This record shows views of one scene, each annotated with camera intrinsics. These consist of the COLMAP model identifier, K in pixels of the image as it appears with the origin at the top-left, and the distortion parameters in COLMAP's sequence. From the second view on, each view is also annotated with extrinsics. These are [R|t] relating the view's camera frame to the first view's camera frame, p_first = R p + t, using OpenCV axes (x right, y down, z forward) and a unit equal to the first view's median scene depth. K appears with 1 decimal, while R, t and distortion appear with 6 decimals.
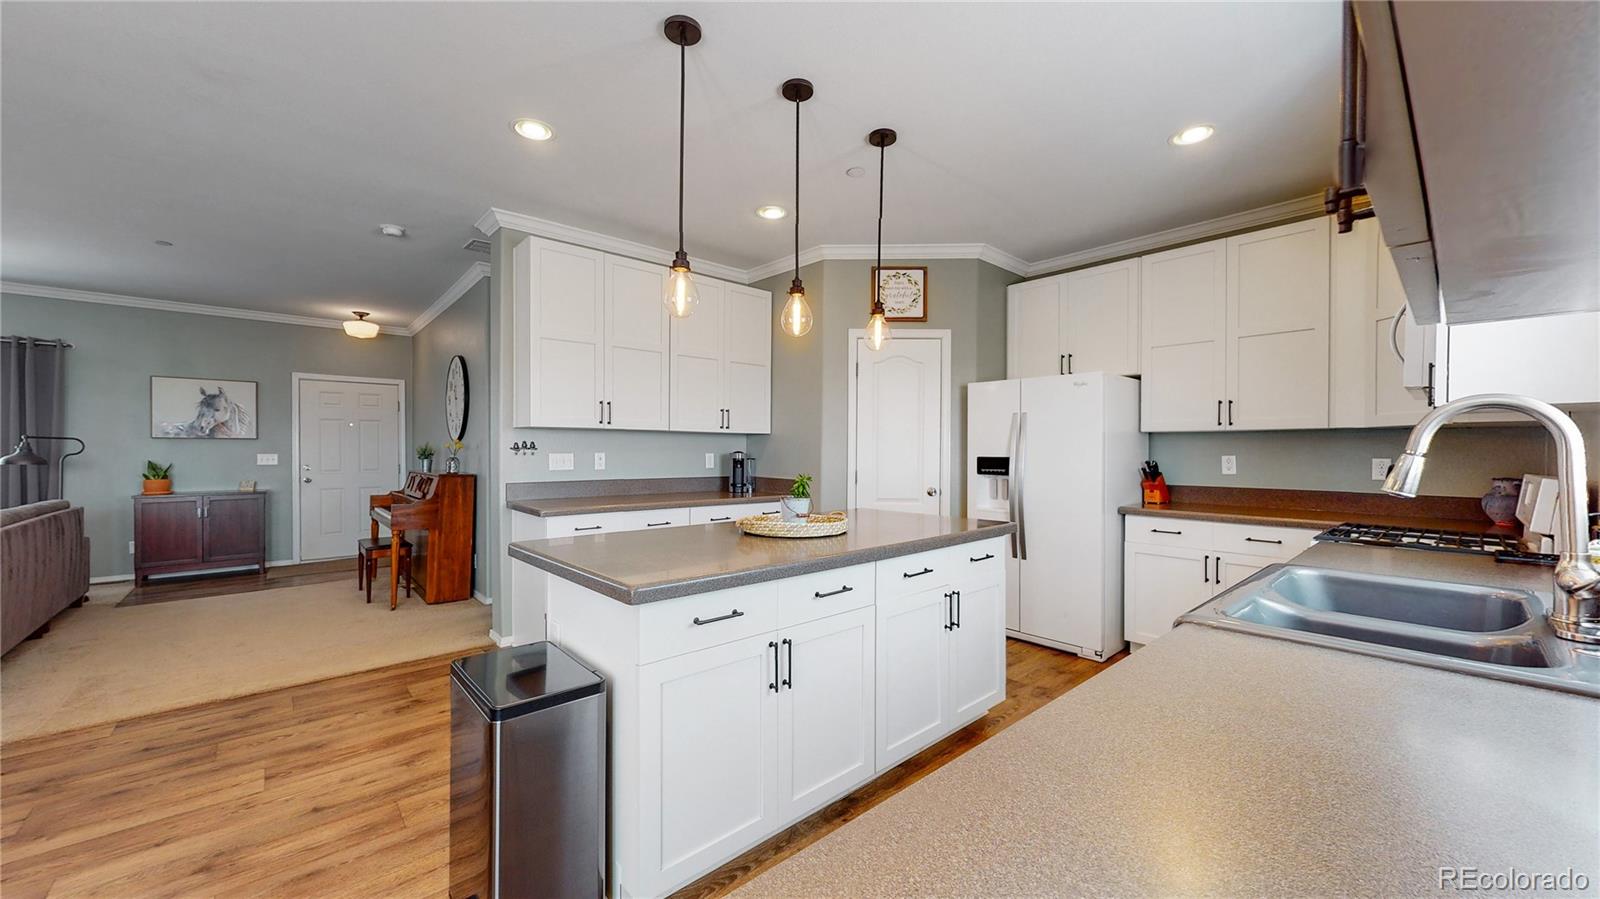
lens RADIAL K [[591.9, 0, 798.1], [0, 591.9, 455.3], [0, 0, 1]] dist [0.001916, -0.000620]
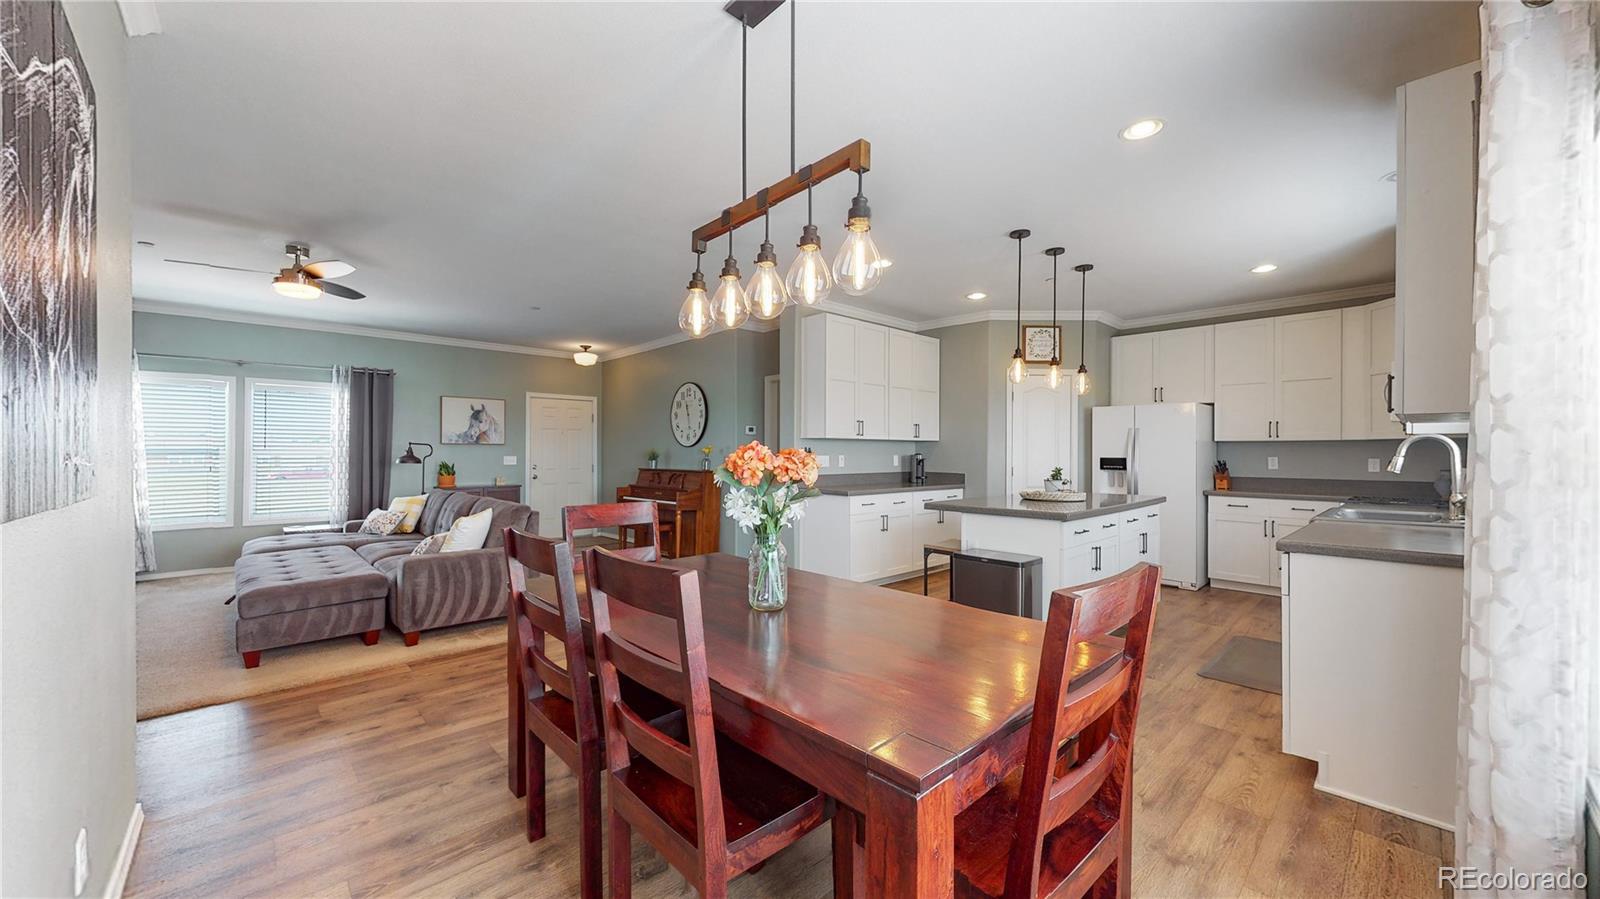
lens RADIAL K [[591.9, 0, 784.7], [0, 591.9, 452.7], [0, 0, 1]] dist [0.001916, -0.000620]
pose [[0.999864, 0.000212, 0.016485, -0.359878], [-0.000086, 0.999971, -0.007619, 0.000938], [-0.016487, 0.007617, 0.999835, -0.326831]]
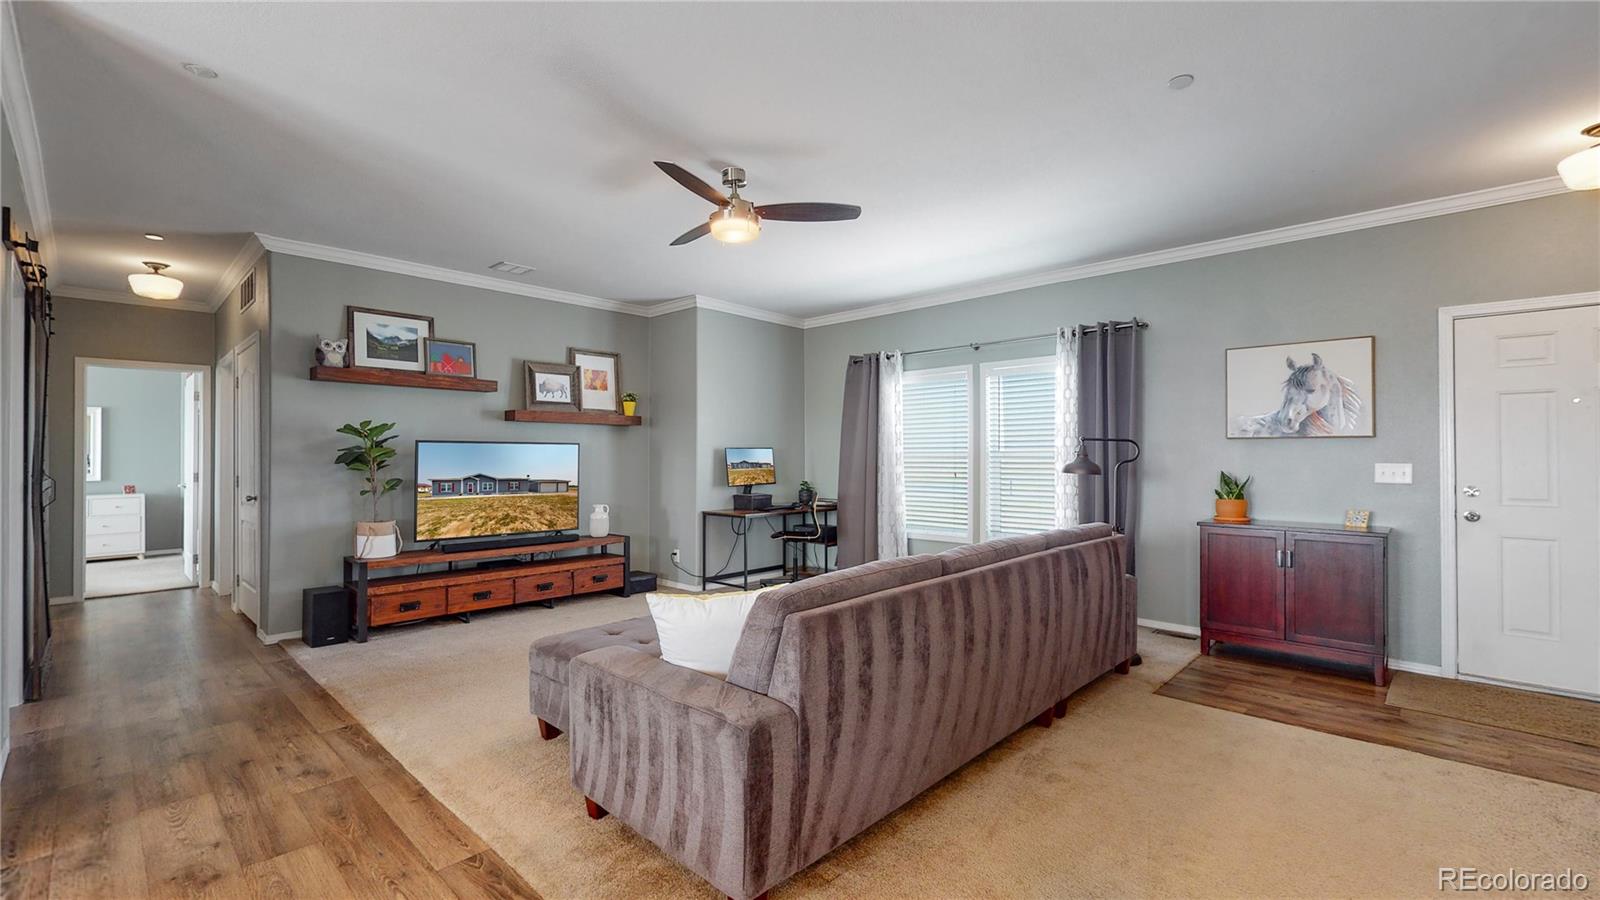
lens RADIAL K [[672.6, 0, 794.6], [0, 672.6, 449.1], [0, 0, 1]] dist [0.000473, 0.000343]
pose [[0.081802, -0.009060, -0.996607, -0.351795], [-0.007074, 0.999928, -0.009671, -0.005726], [0.996623, 0.007841, 0.081732, 0.437824]]
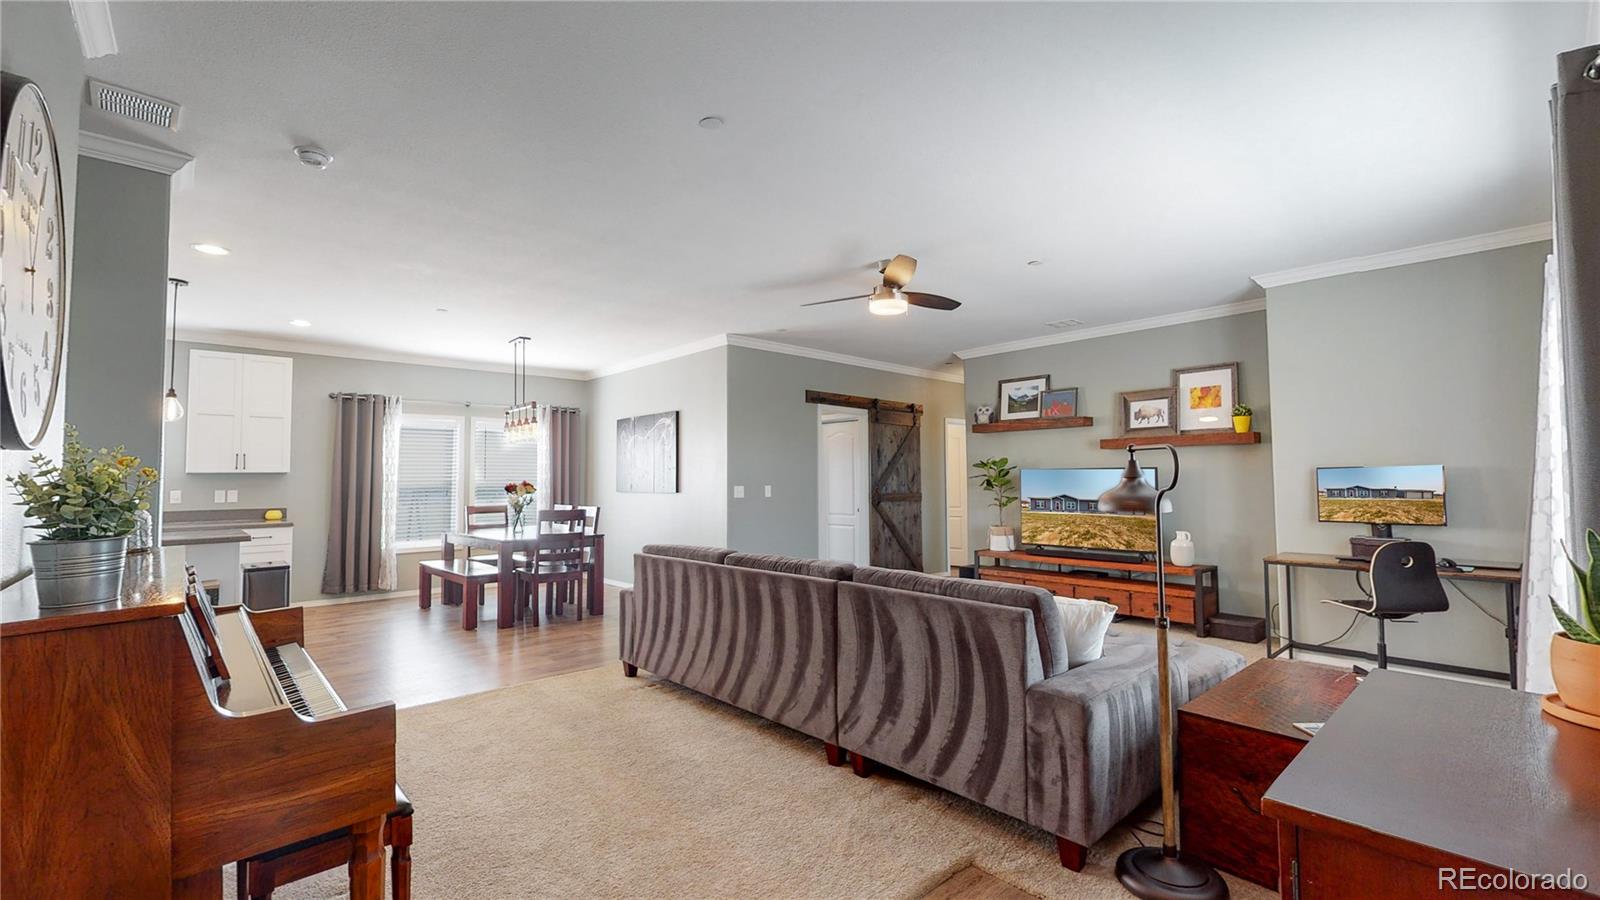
lens RADIAL K [[672.6, 0, 796.0], [0, 672.6, 448.0], [0, 0, 1]] dist [0.000473, 0.000343]
pose [[-0.999943, 0.006074, -0.008807, -0.866931], [0.006450, 0.999042, -0.043282, -0.010962], [0.008536, -0.043336, -0.999024, 1.243641]]
